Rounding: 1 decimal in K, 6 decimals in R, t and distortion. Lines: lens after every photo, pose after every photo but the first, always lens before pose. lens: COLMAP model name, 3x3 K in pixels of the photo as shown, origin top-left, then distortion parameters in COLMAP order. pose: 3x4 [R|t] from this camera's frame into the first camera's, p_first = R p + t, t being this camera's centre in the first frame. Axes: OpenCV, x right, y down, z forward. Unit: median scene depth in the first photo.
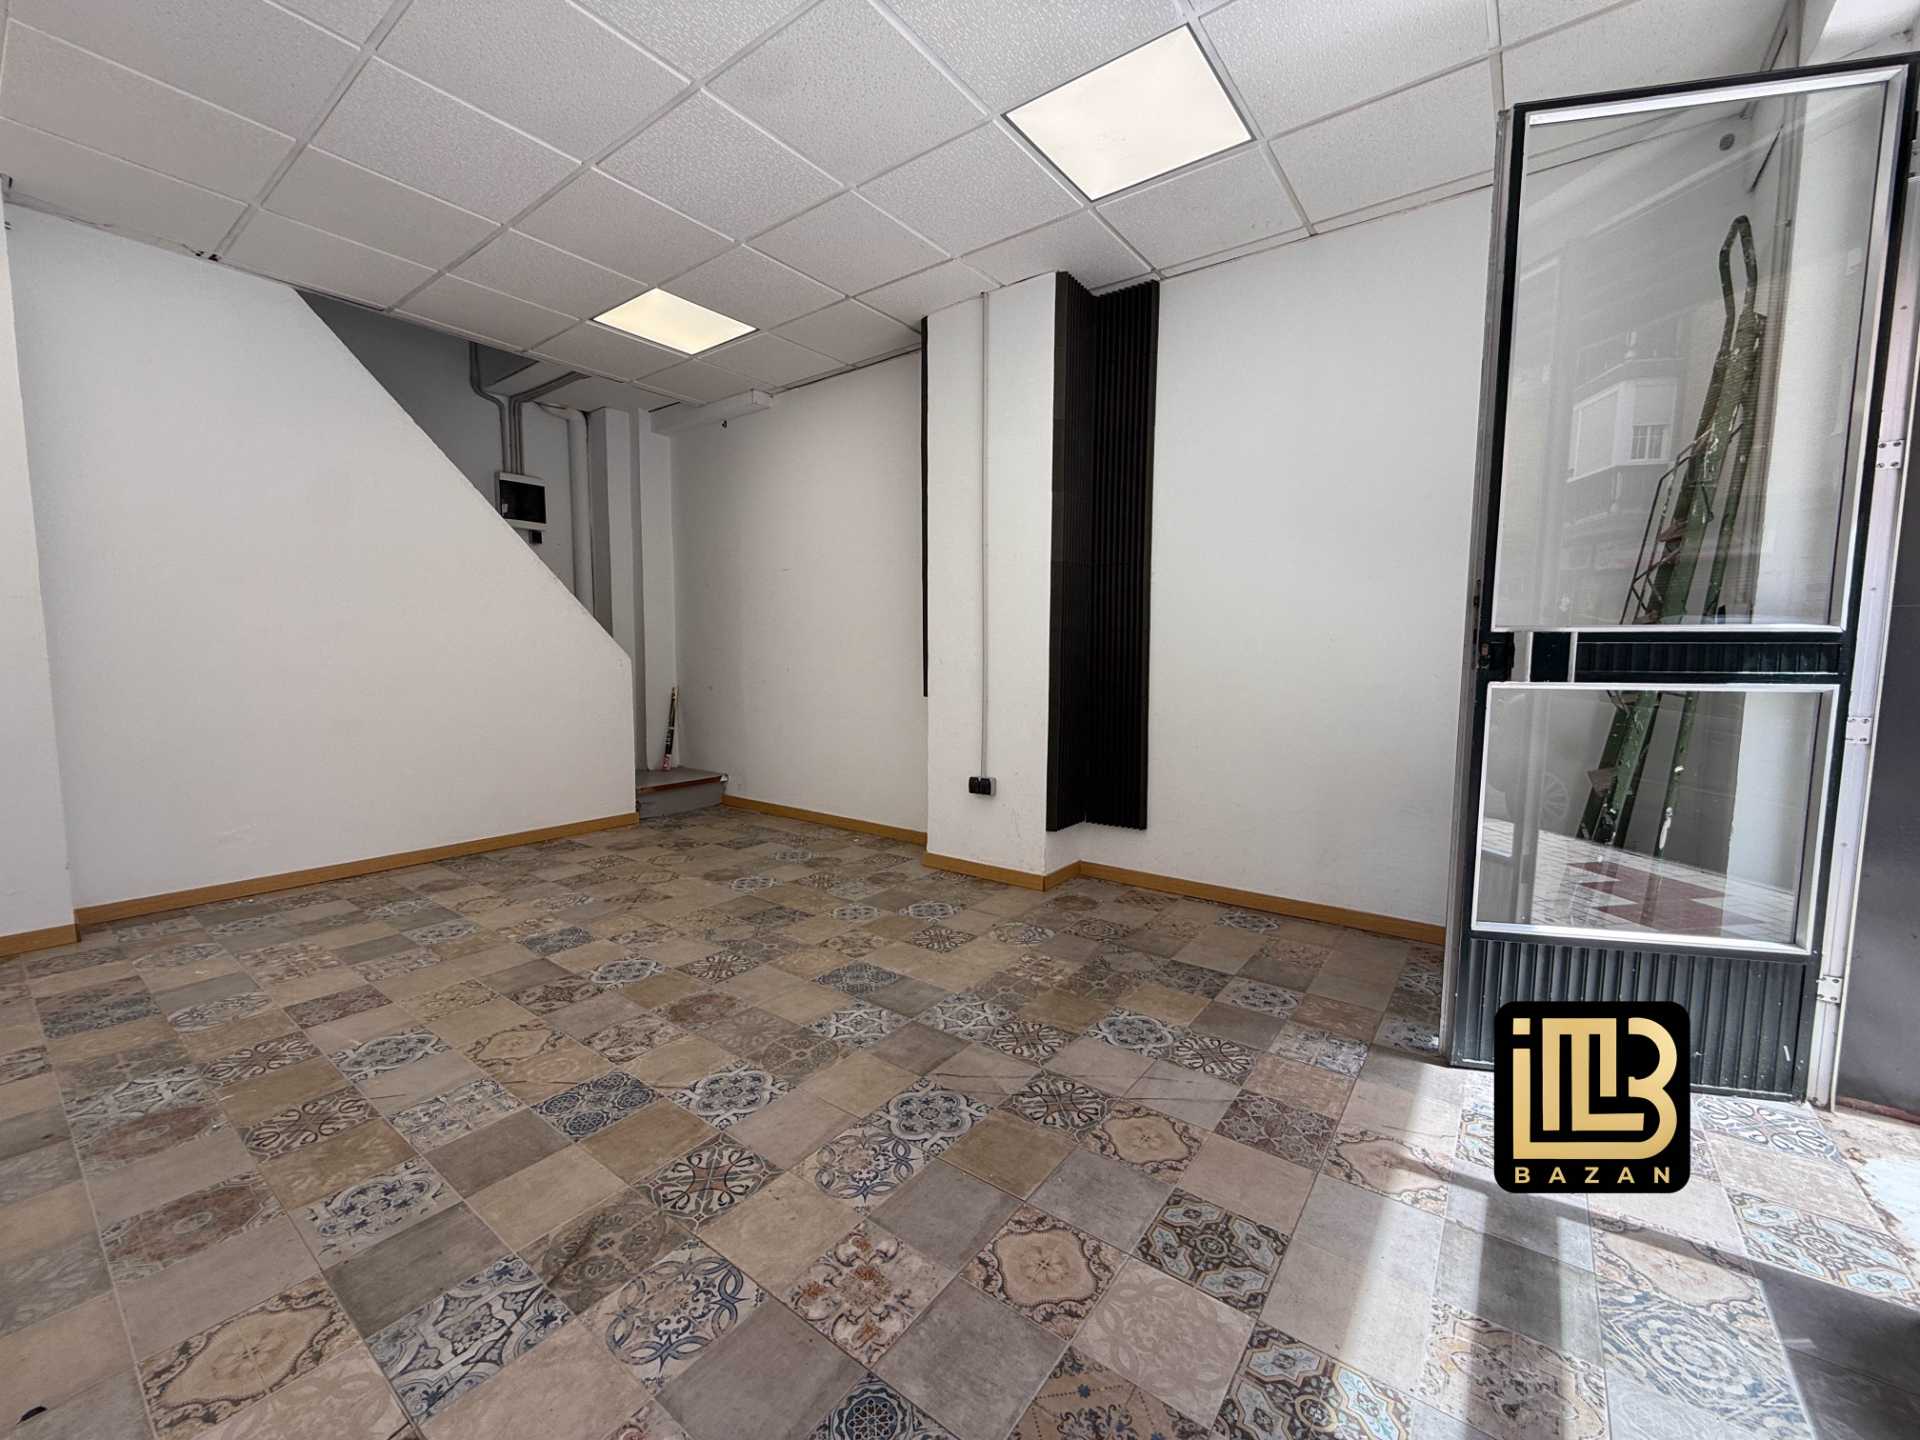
lens RADIAL K [[763.6, 0, 957.0], [0, 763.6, 720.8], [0, 0, 1]] dist [-0.000773, 0.000076]
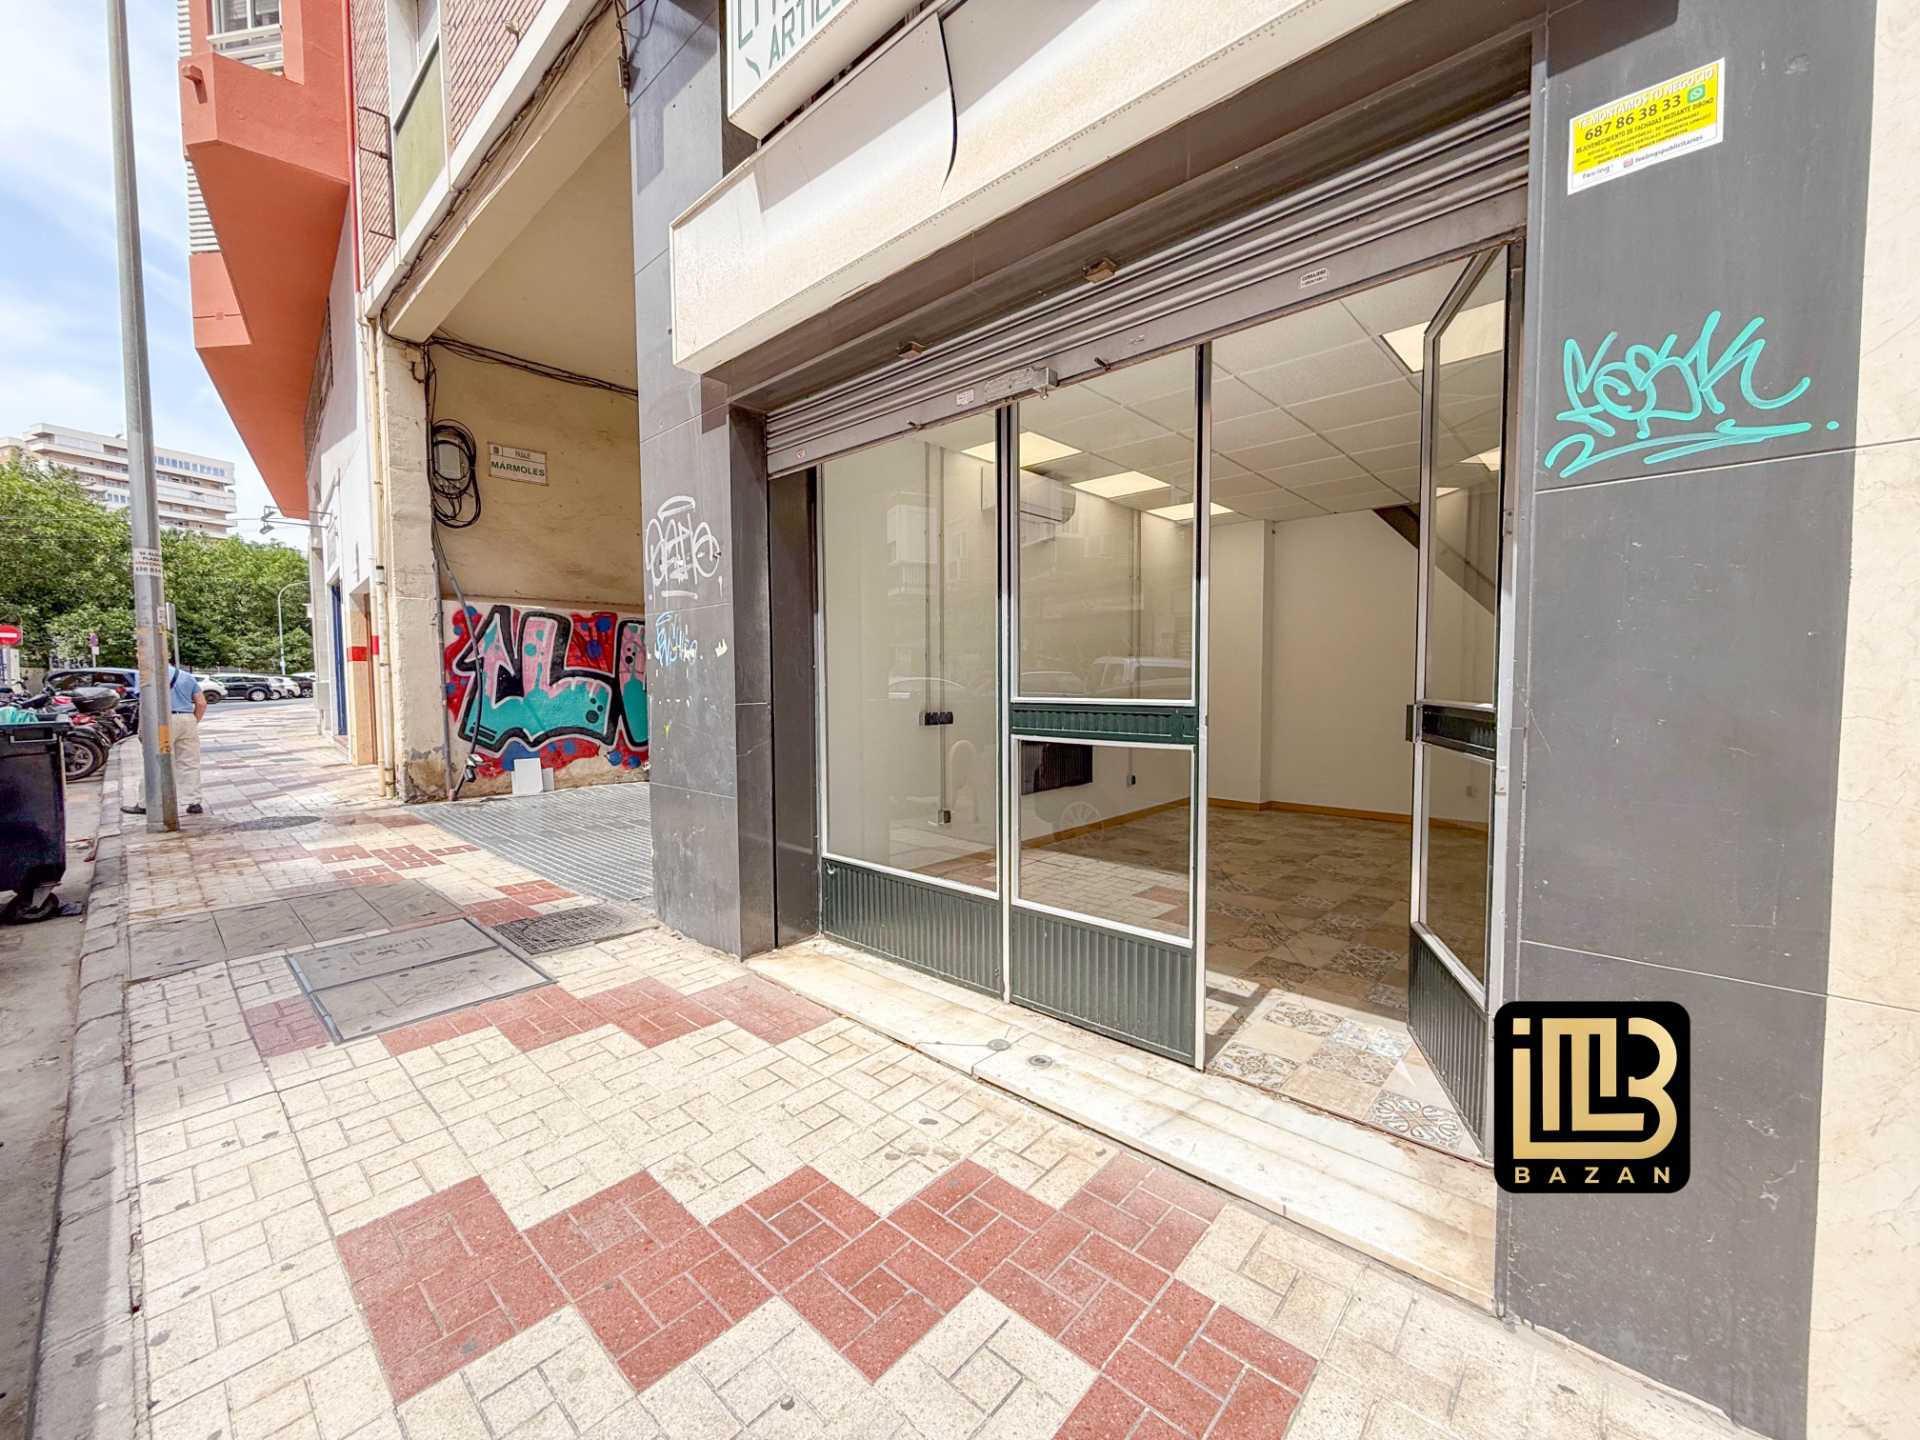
lens RADIAL K [[763.6, 0, 957.0], [0, 763.6, 720.8], [0, 0, 1]] dist [-0.000773, 0.000076]
pose [[-0.095055, 0.047826, -0.994323, 1.838615], [-0.083741, 0.994921, 0.055861, -0.079106], [0.991944, 0.088576, -0.090567, 0.270962]]
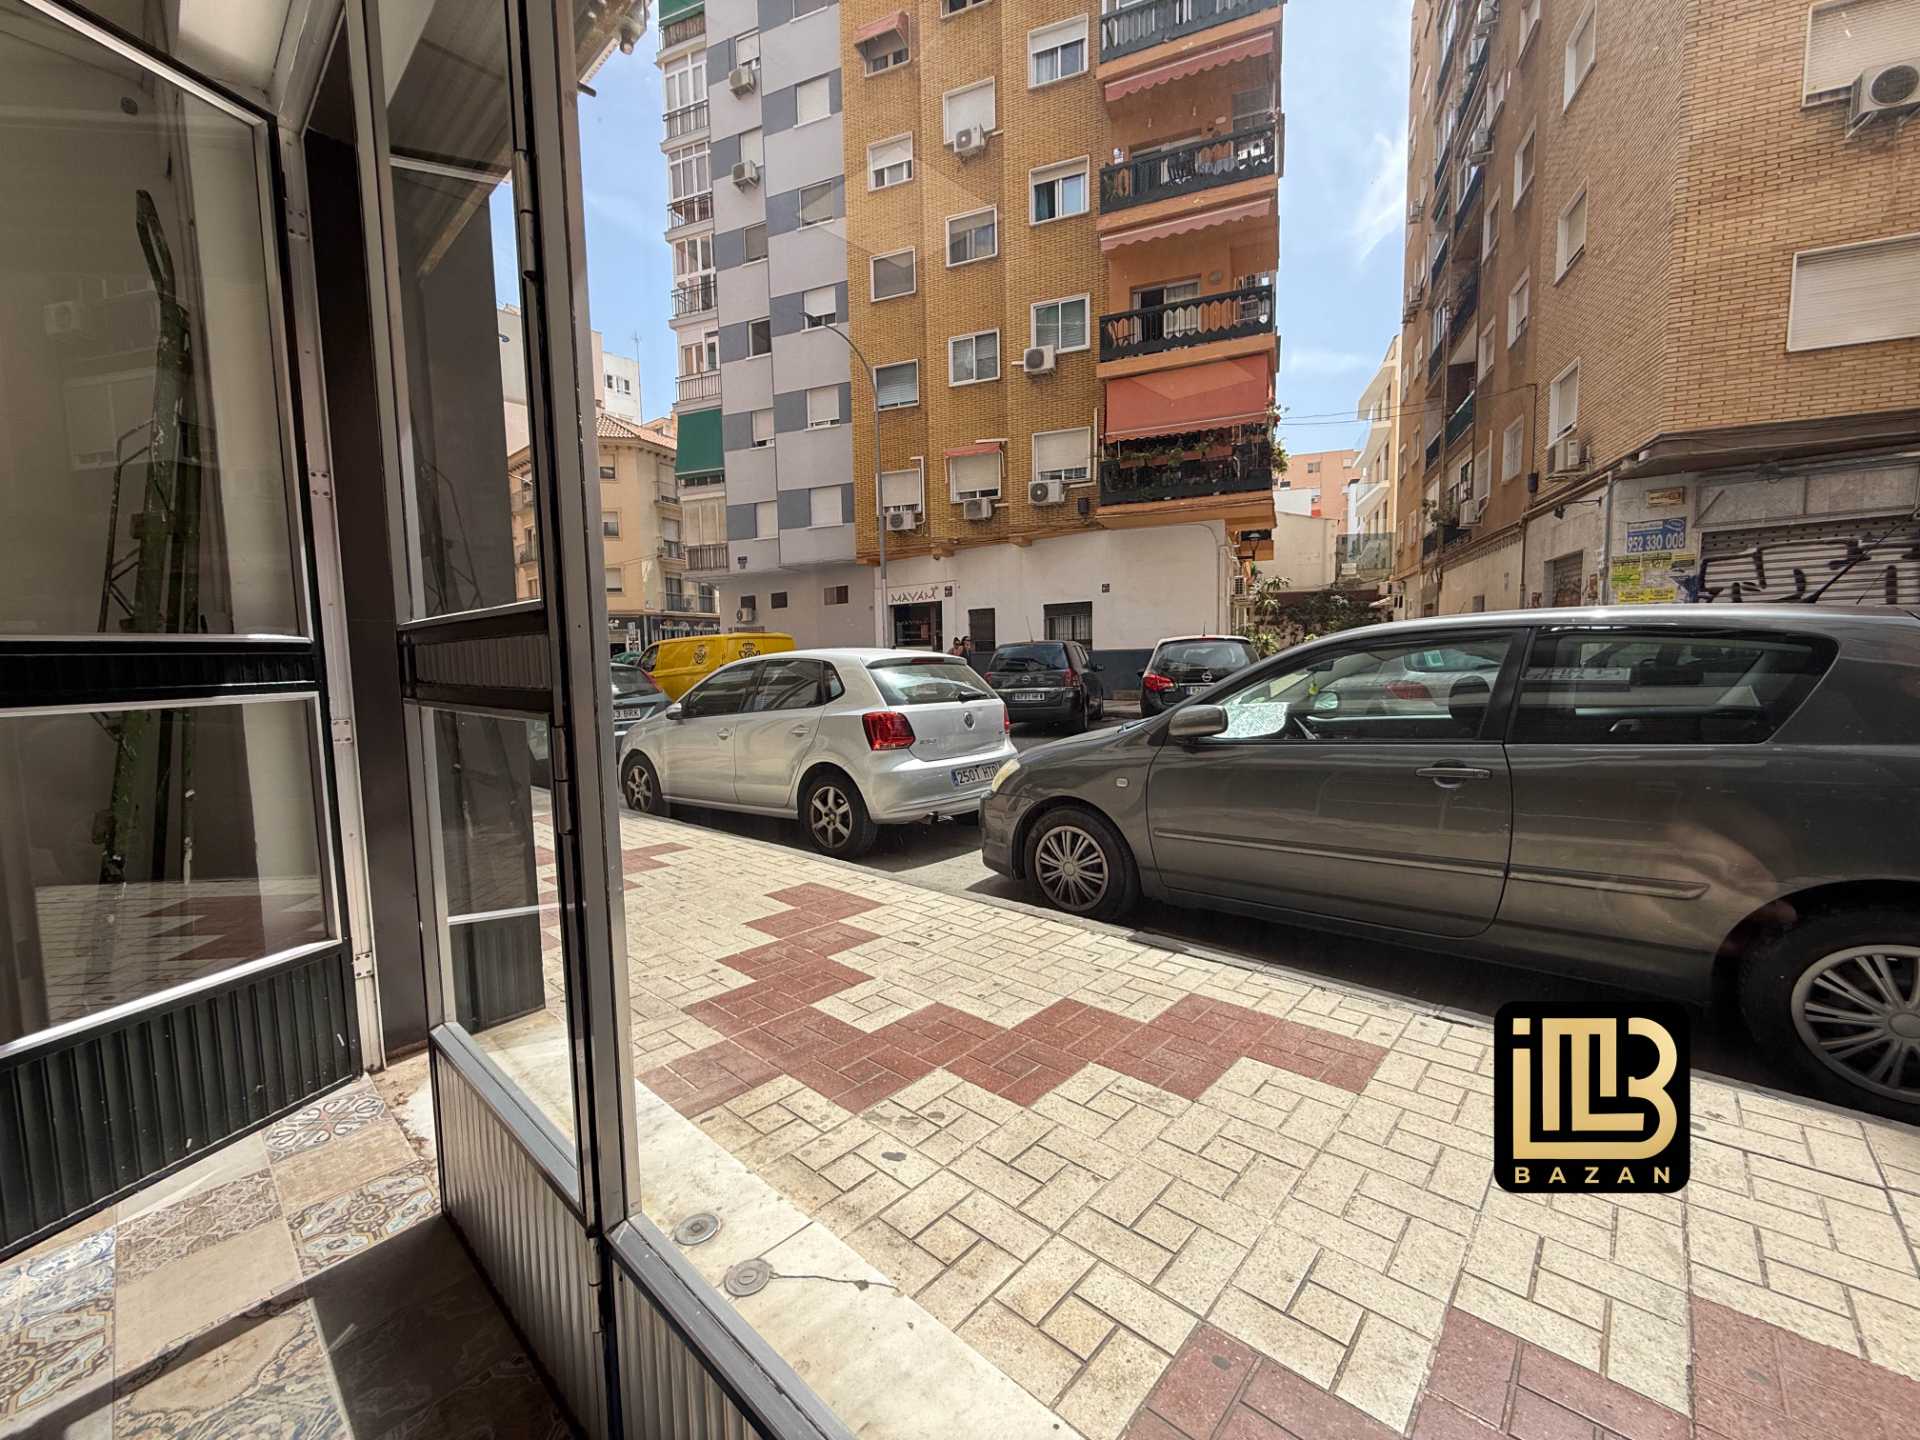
lens RADIAL K [[763.6, 0, 957.0], [0, 763.6, 720.8], [0, 0, 1]] dist [-0.000773, 0.000076]
pose [[0.098464, -0.097279, 0.990375, 0.139664], [0.110173, 0.990158, 0.086304, 0.000287], [-0.989023, 0.100614, 0.108212, -0.004499]]
